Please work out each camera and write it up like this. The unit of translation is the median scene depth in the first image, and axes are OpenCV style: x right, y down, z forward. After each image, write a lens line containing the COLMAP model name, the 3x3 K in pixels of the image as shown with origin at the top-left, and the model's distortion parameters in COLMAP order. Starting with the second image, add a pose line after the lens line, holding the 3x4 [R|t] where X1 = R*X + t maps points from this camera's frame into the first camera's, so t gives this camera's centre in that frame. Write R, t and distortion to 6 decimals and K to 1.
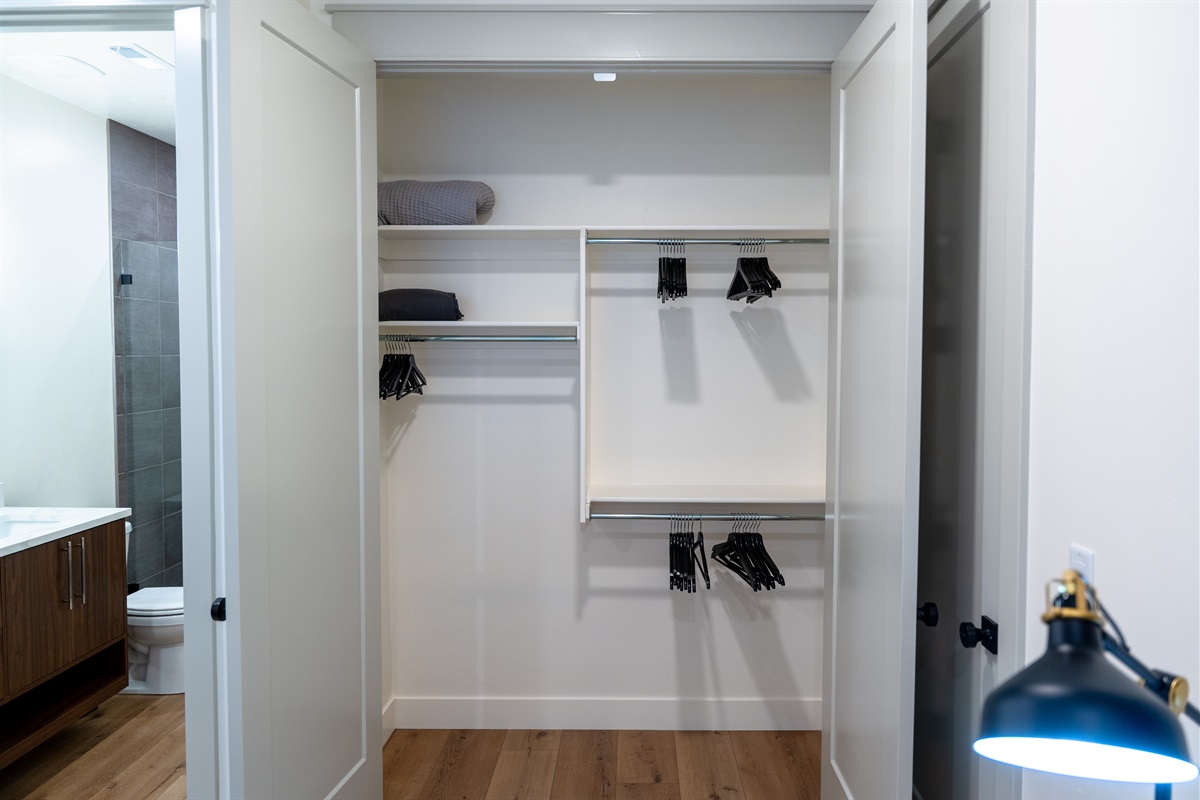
lens RADIAL K [[836.2, 0, 619.8], [0, 836.2, 382.4], [0, 0, 1]] dist [-0.006460, -0.009011]
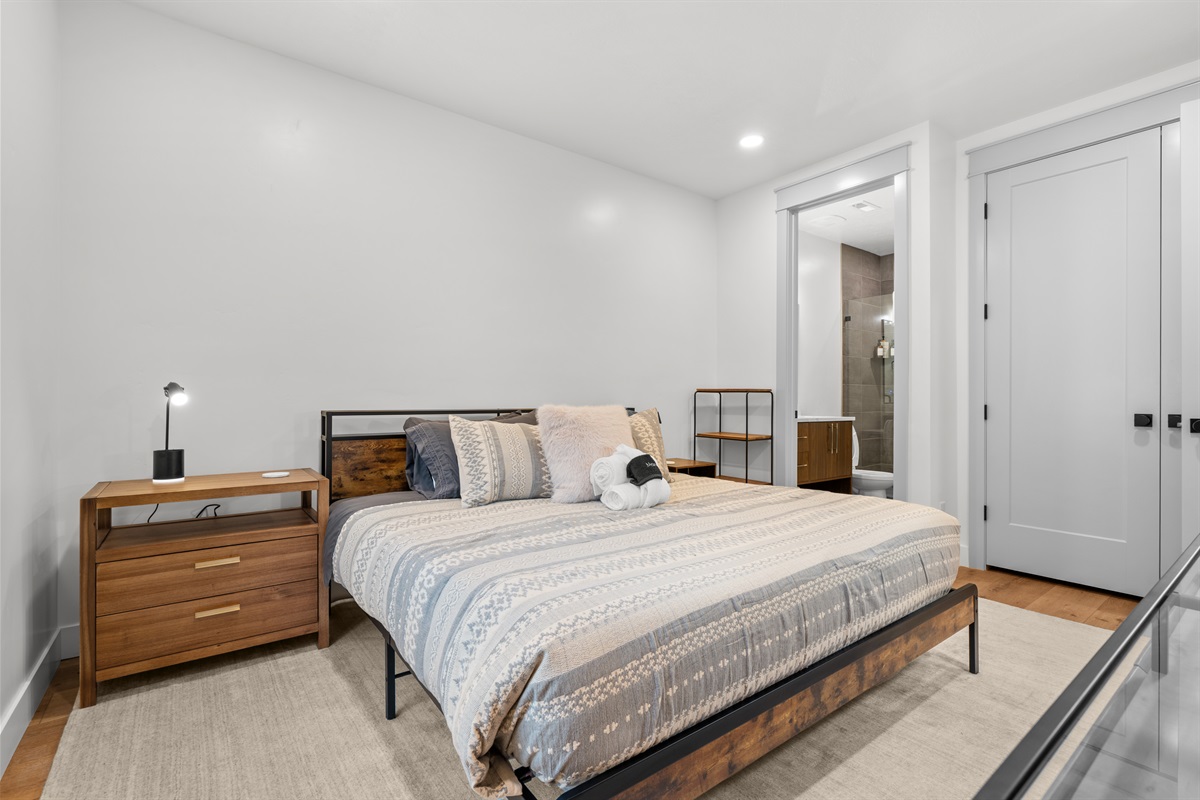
lens RADIAL K [[535.3, 0, 592.1], [0, 535.3, 400.1], [0, 0, 1]] dist [0.000564, -0.000281]
pose [[0.608888, -0.003779, -0.793248, 0.082588], [-0.030051, 0.999161, -0.027827, 0.147854], [0.792687, 0.040781, 0.608263, -0.334634]]
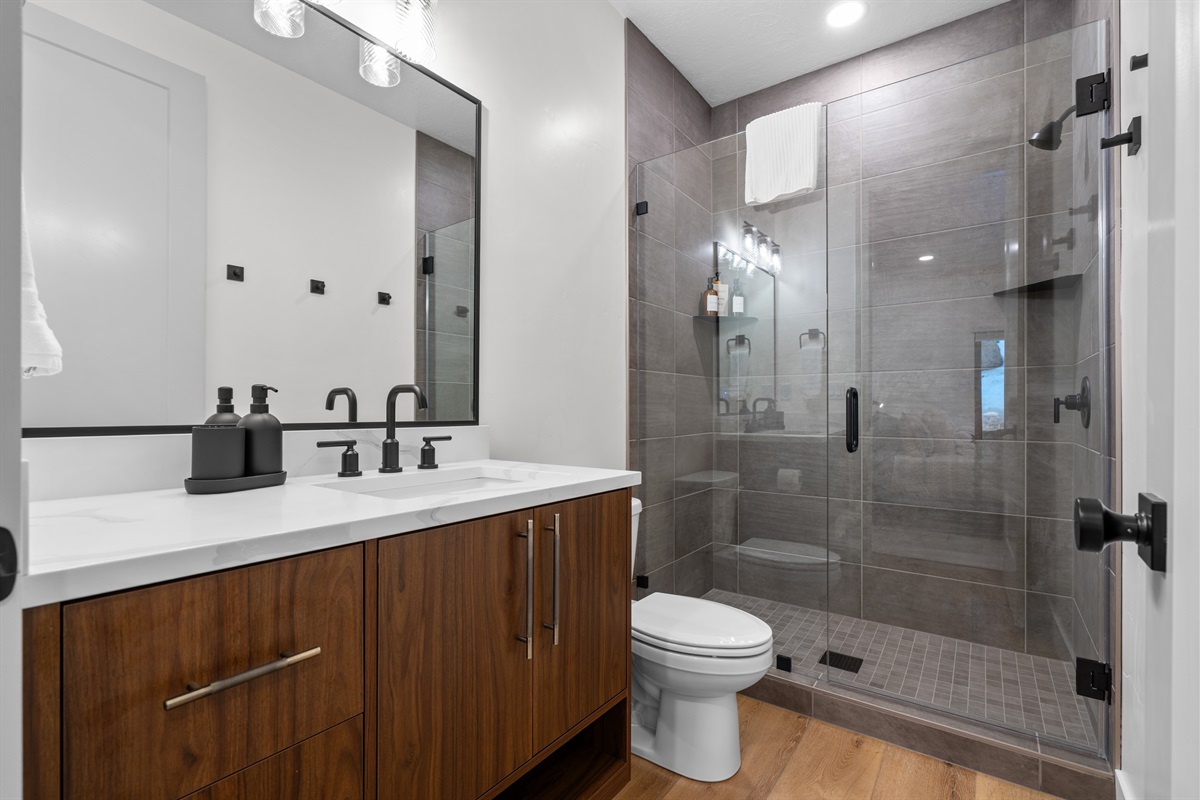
lens RADIAL K [[535.3, 0, 595.5], [0, 535.3, 405.1], [0, 0, 1]] dist [0.000564, -0.000281]
pose [[0.812671, -0.006269, -0.582689, -0.350014], [-0.021253, 0.998958, -0.040388, 0.106869], [0.582335, 0.045206, 0.811691, 0.600298]]
